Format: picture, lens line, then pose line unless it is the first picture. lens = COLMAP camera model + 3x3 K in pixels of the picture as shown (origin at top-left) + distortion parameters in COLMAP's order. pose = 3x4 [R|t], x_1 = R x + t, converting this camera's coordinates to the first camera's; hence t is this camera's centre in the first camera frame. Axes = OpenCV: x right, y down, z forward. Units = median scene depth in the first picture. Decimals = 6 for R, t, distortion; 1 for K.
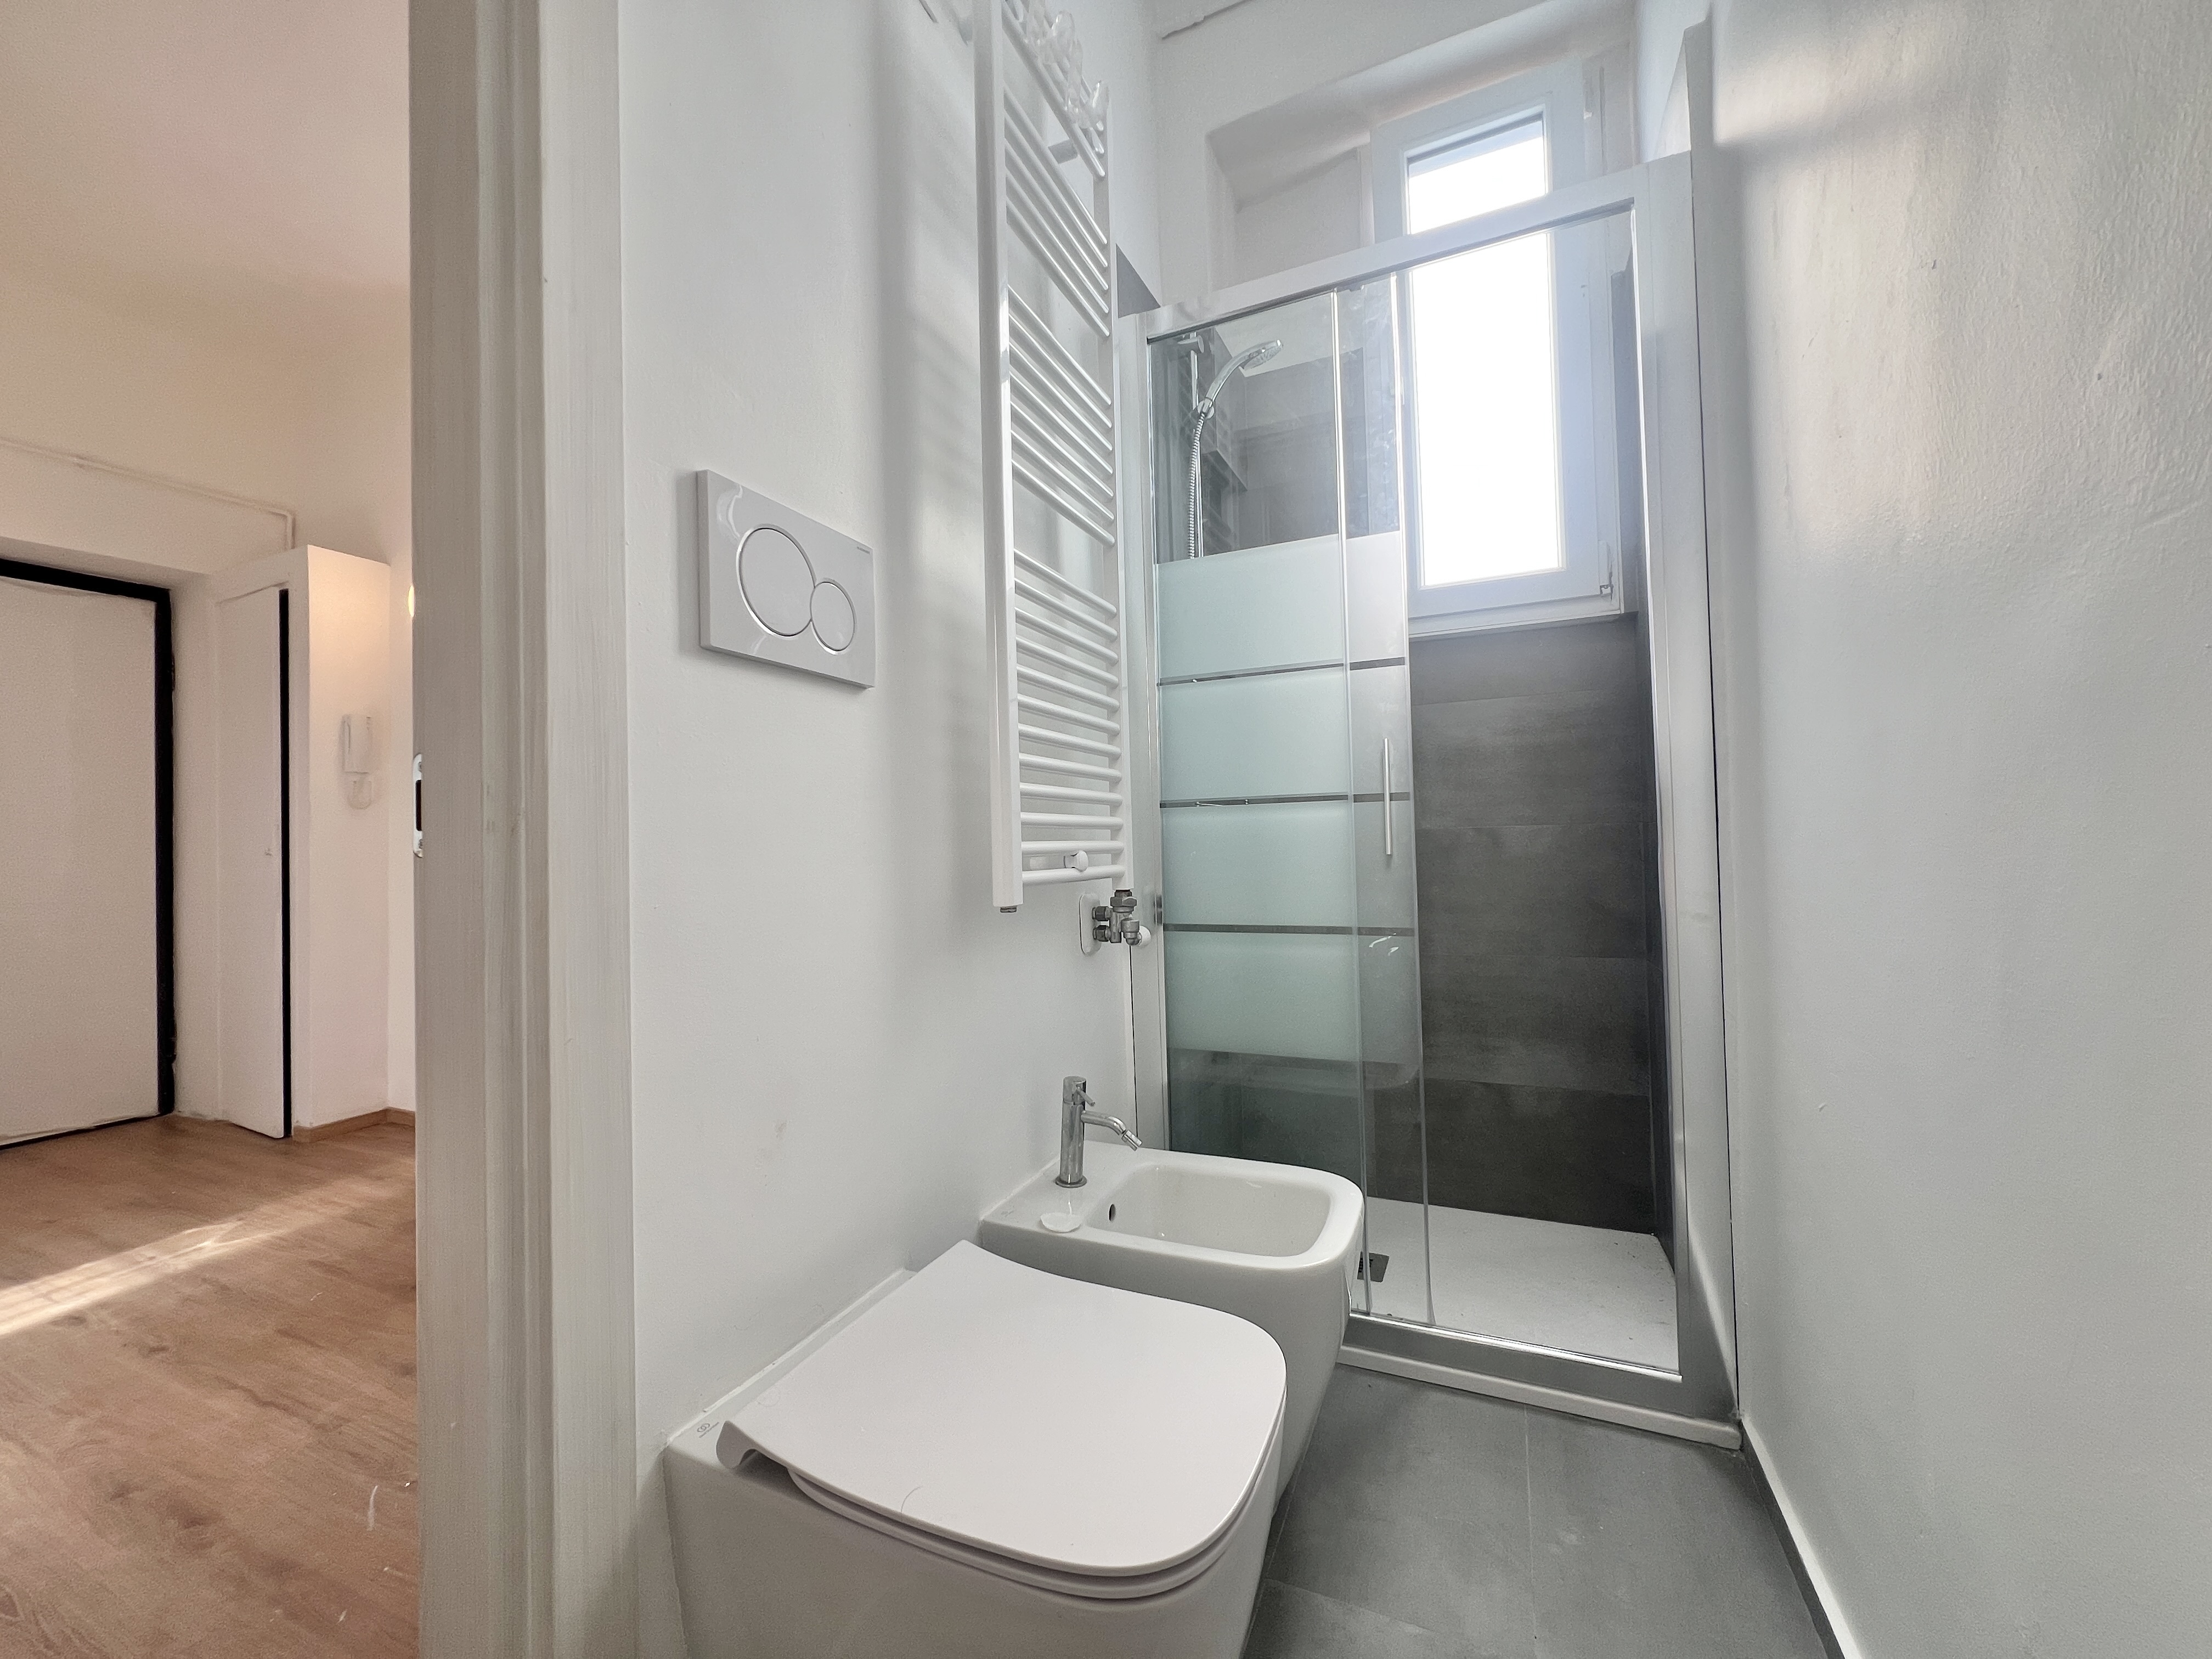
lens RADIAL K [[885.3, 0, 1089.4], [0, 885.3, 815.8], [0, 0, 1]] dist [-0.000391, 0.000530]
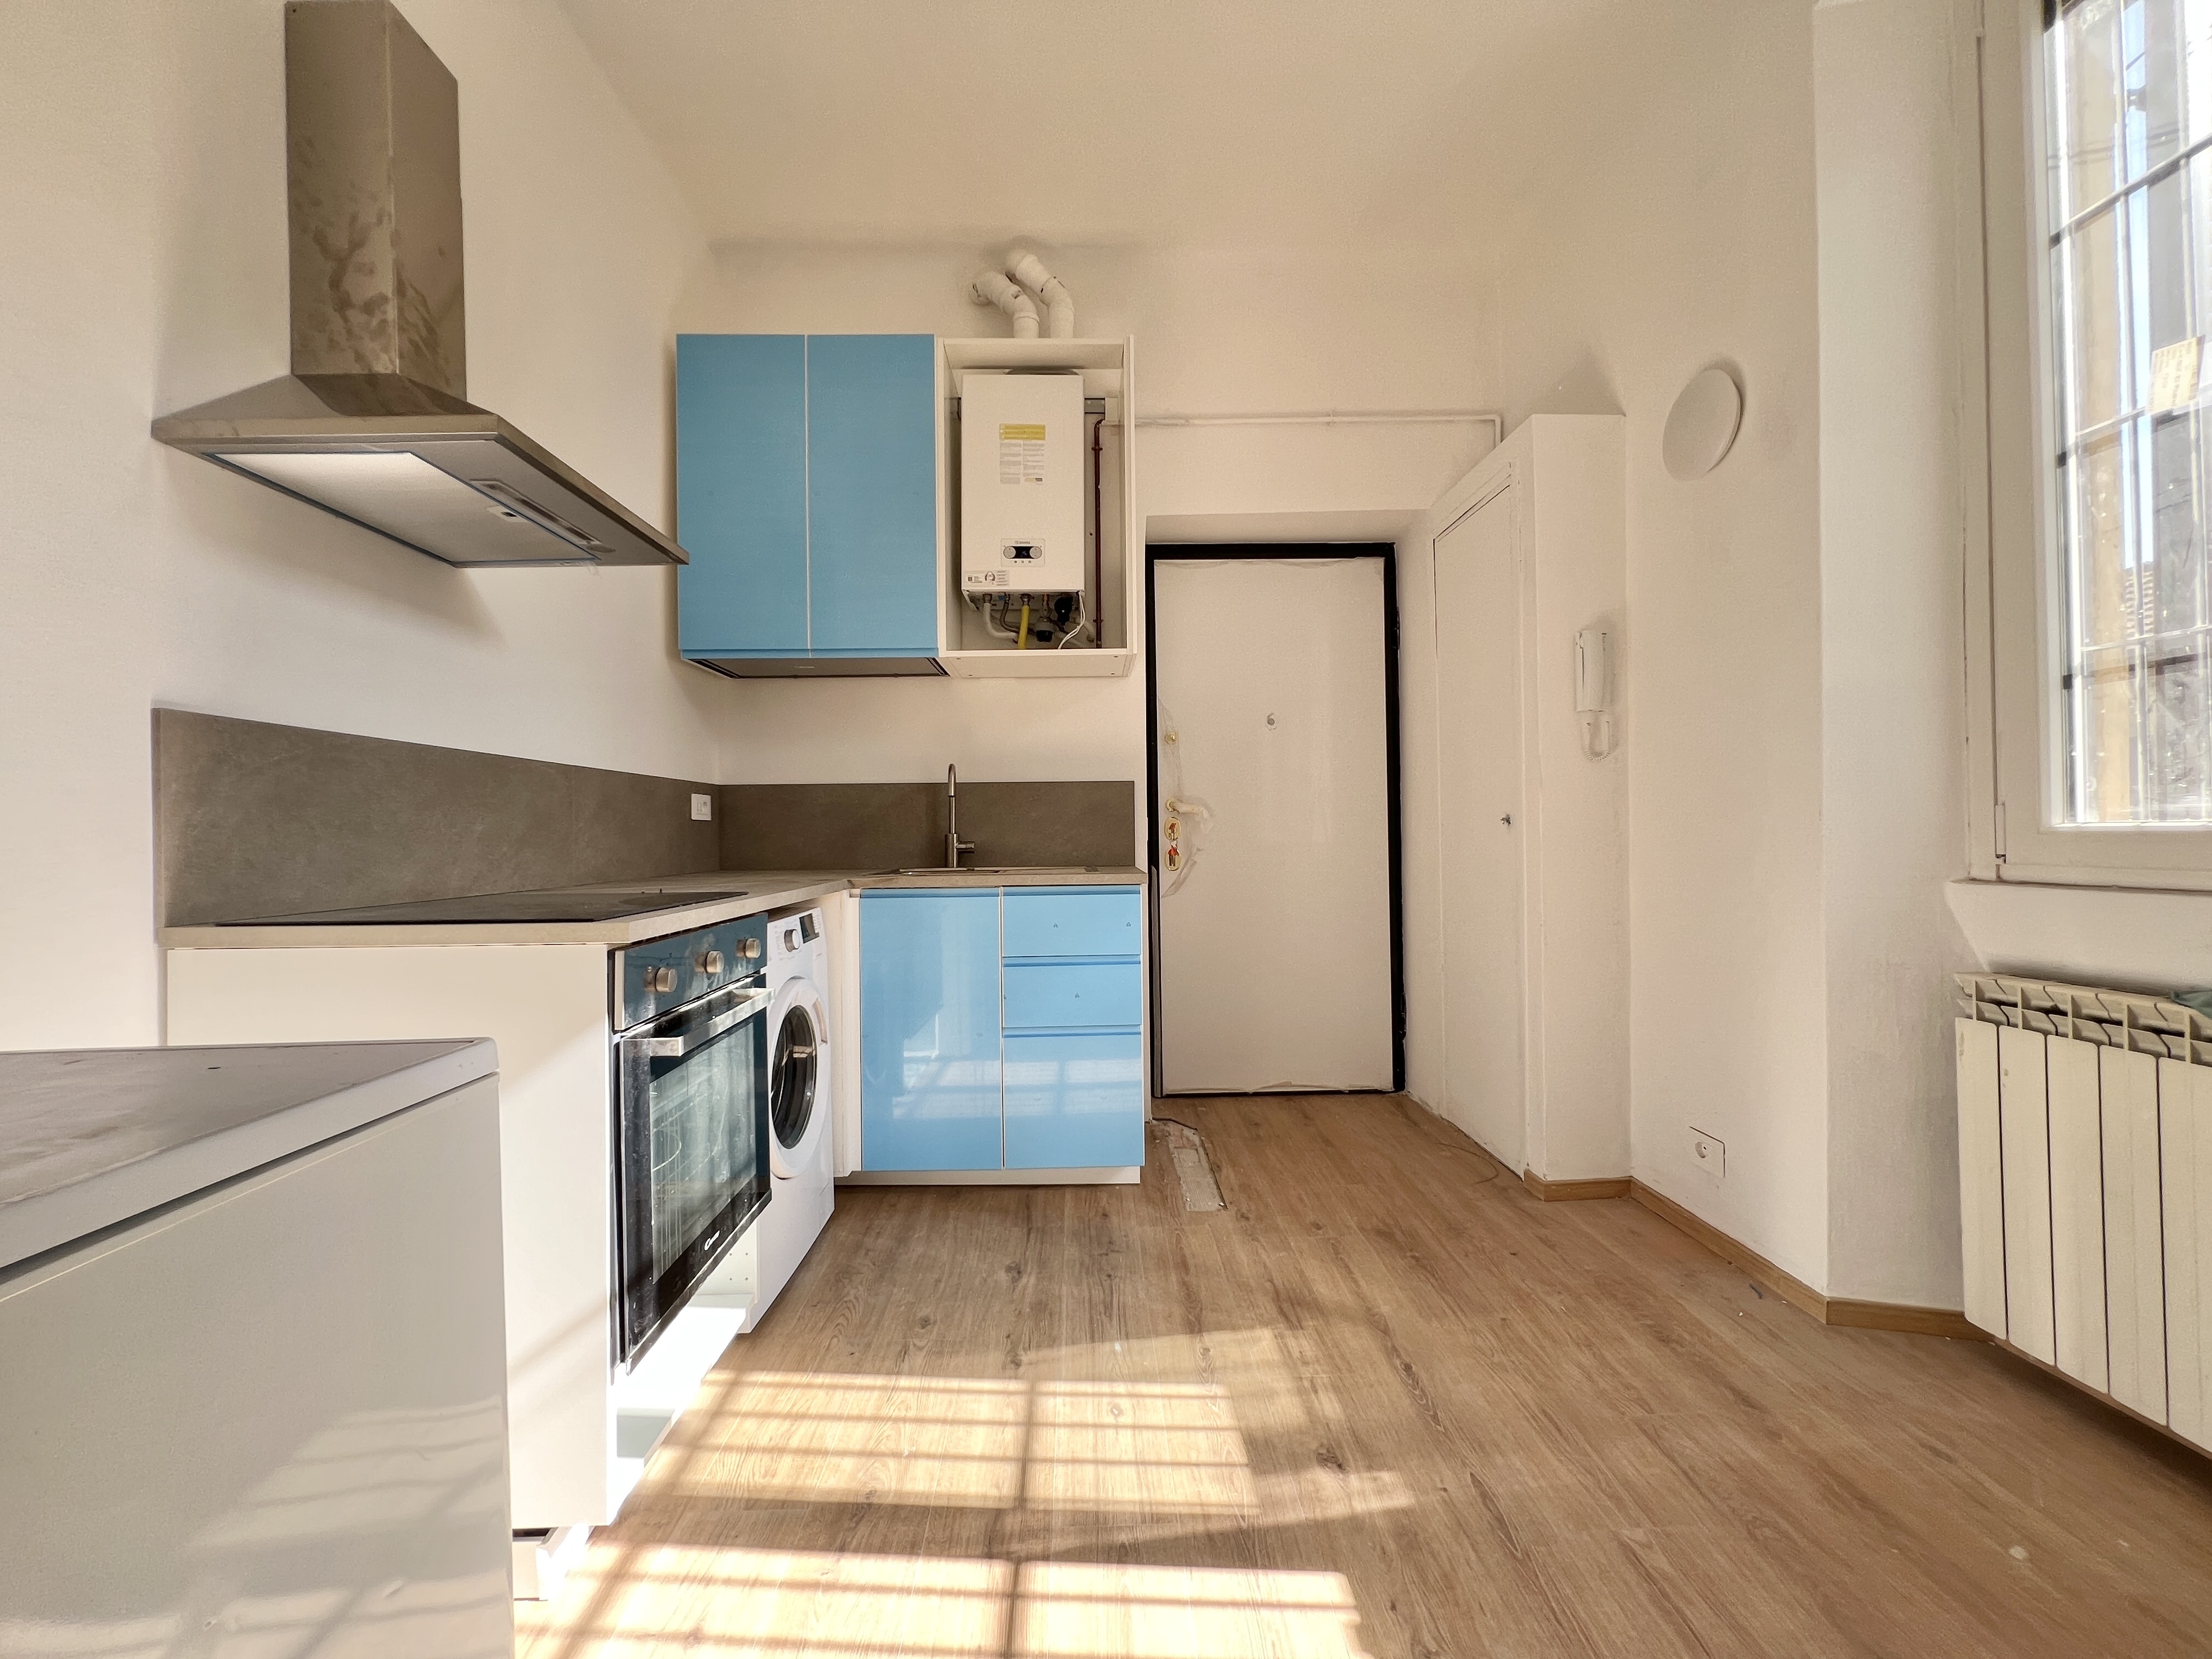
lens RADIAL K [[891.1, 0, 1103.0], [0, 891.1, 827.0], [0, 0, 1]] dist [-0.000460, 0.000233]
pose [[0.445214, 0.013188, -0.895327, -0.329430], [0.022767, 0.999402, 0.026042, 0.017745], [0.895135, -0.031978, 0.444647, 0.296988]]
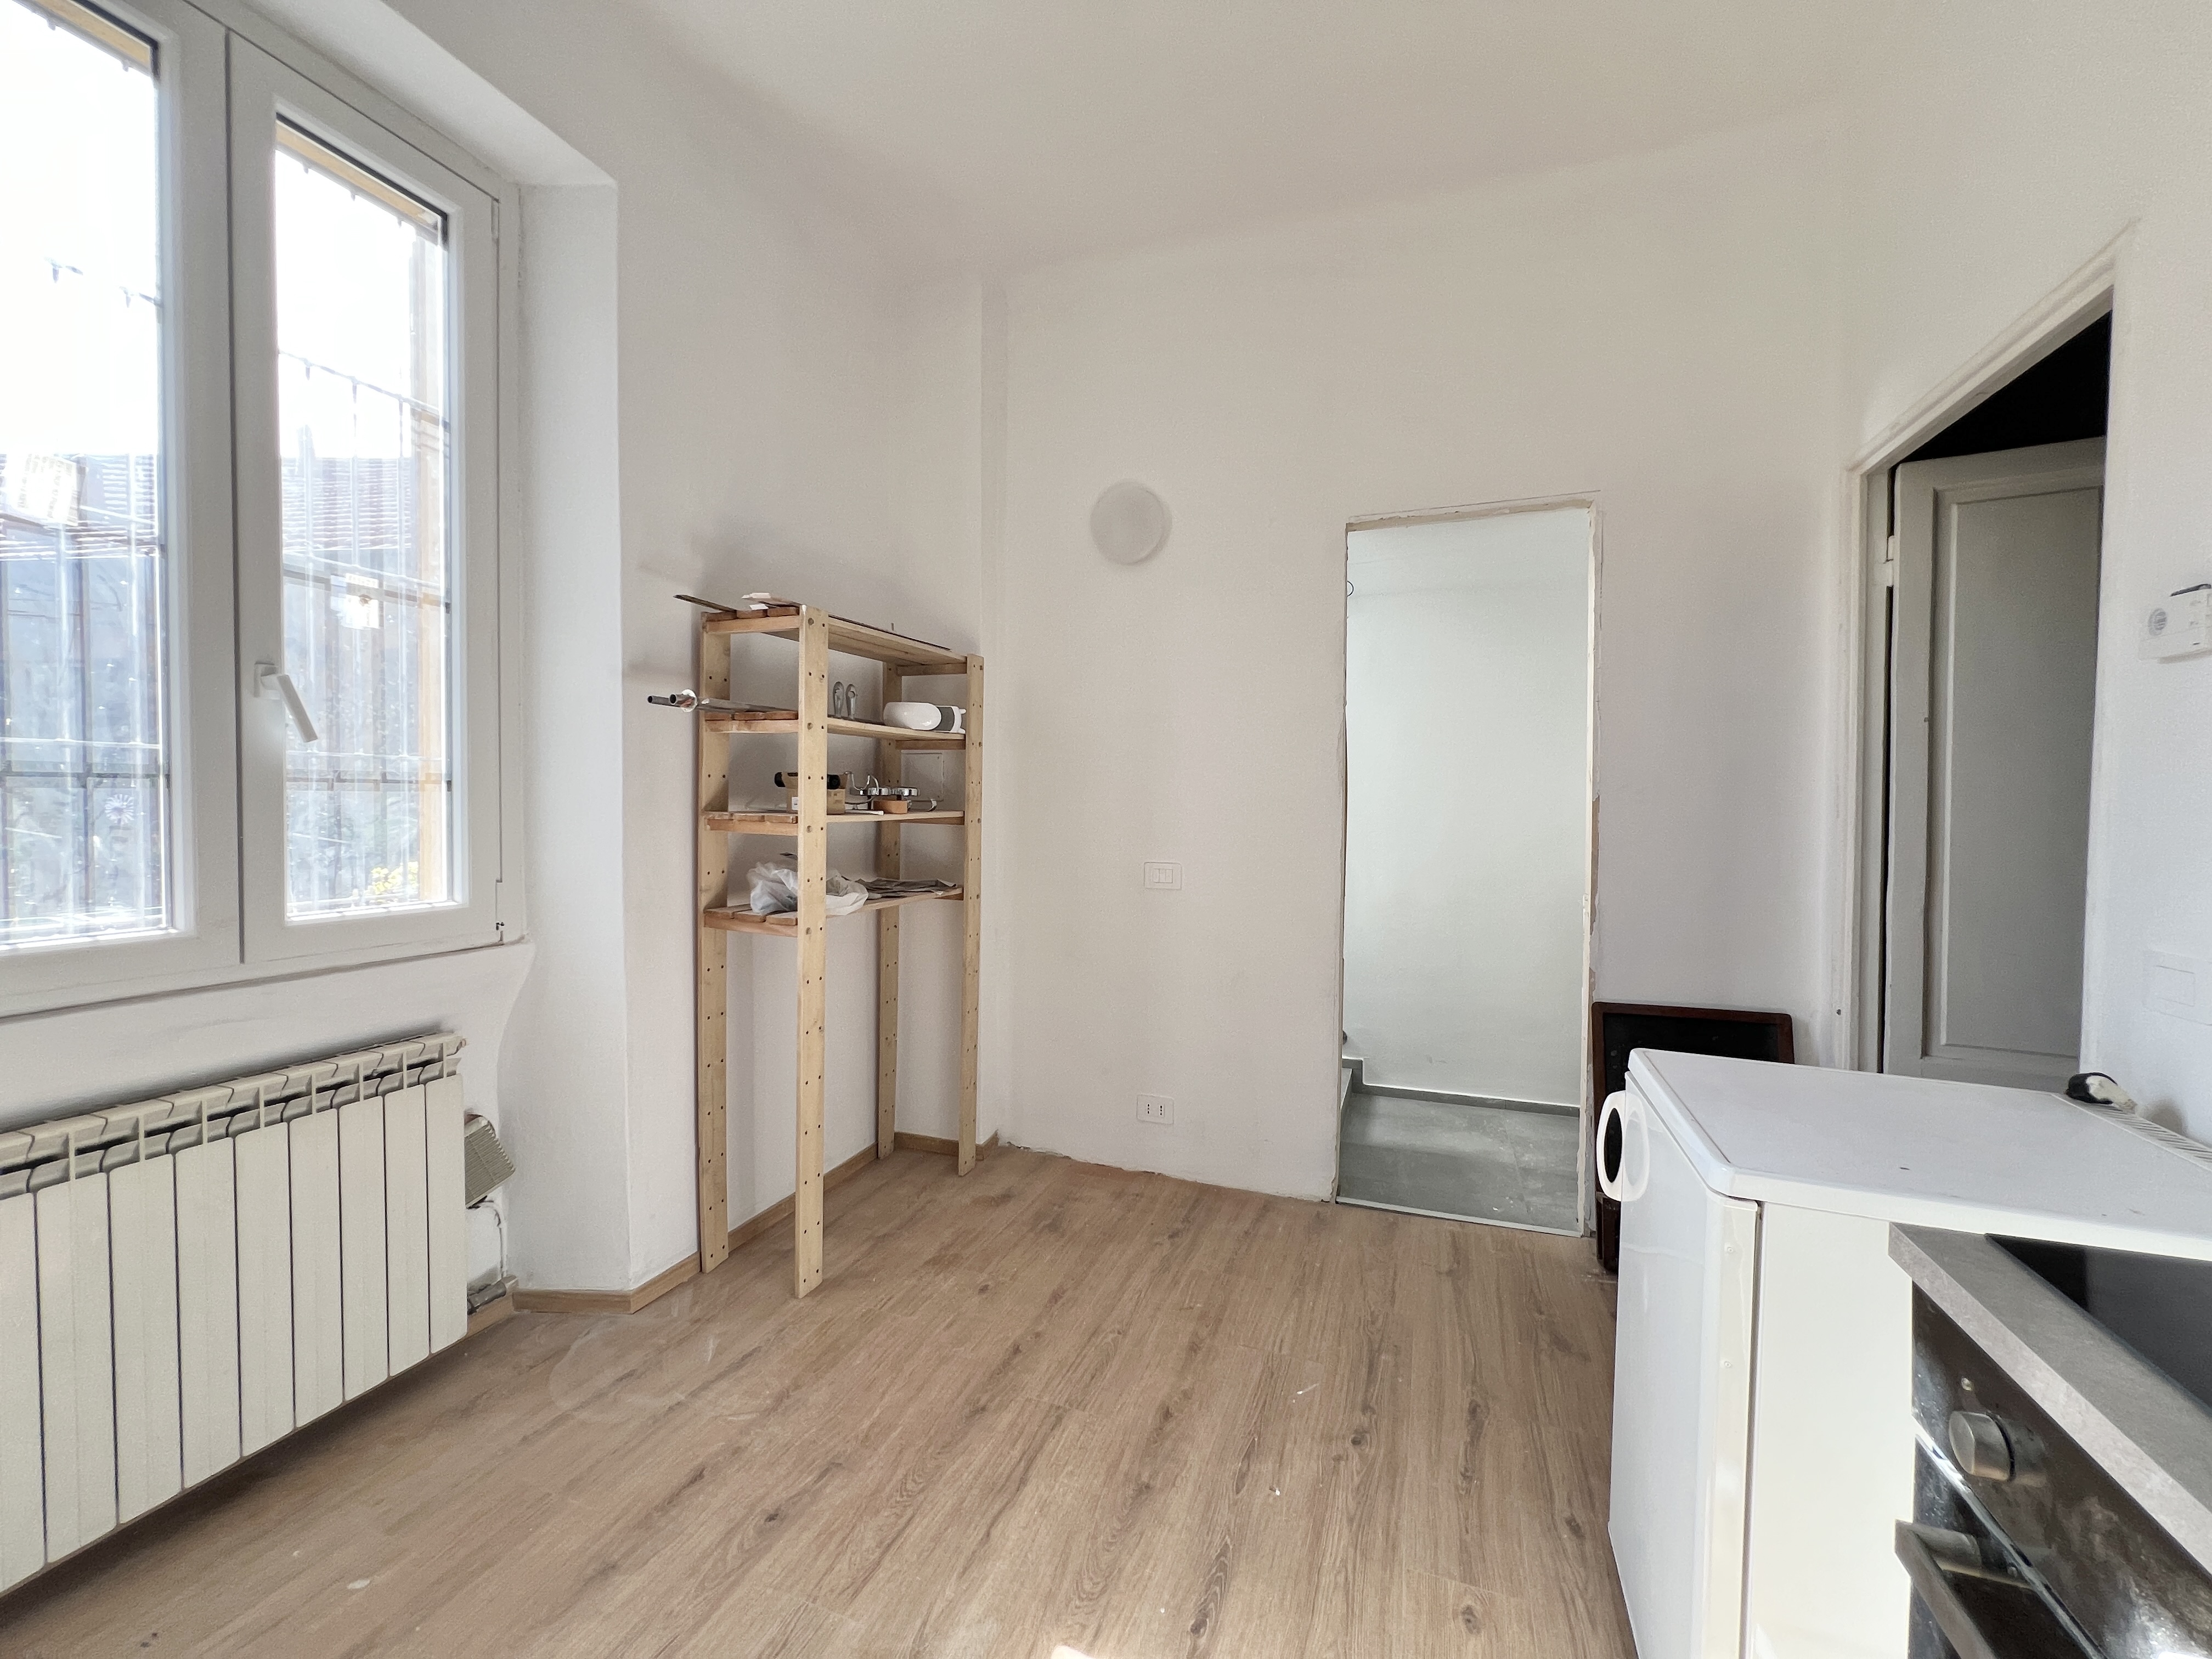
lens RADIAL K [[891.1, 0, 1105.1], [0, 891.1, 826.6], [0, 0, 1]] dist [-0.000460, 0.000233]
pose [[-0.080791, 0.004211, 0.996722, -0.904455], [-0.023831, 0.999697, -0.006155, -0.022200], [-0.996446, -0.024250, -0.080666, 0.476608]]
